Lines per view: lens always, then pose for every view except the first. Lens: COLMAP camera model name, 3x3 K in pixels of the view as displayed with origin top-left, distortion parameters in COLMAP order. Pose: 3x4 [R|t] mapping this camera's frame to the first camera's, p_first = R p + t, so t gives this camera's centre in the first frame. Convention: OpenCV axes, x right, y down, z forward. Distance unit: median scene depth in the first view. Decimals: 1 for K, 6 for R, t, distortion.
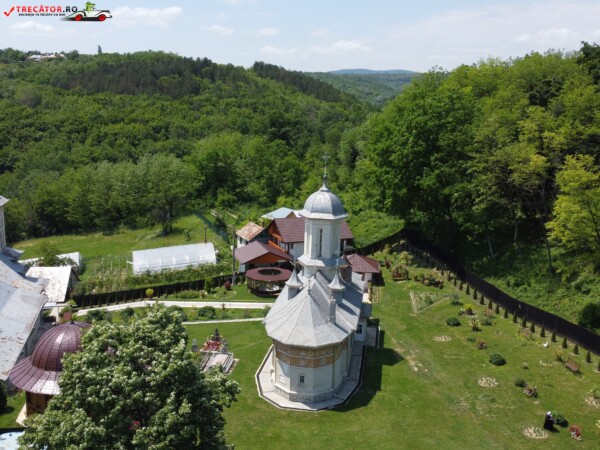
lens RADIAL K [[605.1, 0, 295.7], [0, 605.1, 225.2], [0, 0, 1]] dist [0.005847, 0.000000]
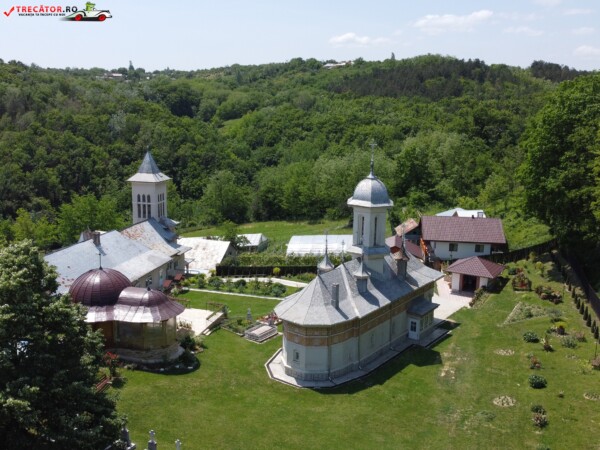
lens RADIAL K [[605.1, 0, 298.7], [0, 605.1, 222.8], [0, 0, 1]] dist [0.005847, 0.000000]
pose [[0.885460, 0.082184, -0.457391, 0.281184], [-0.088004, 0.996083, 0.008609, 0.011983], [0.456306, 0.032630, 0.889224, 0.046140]]
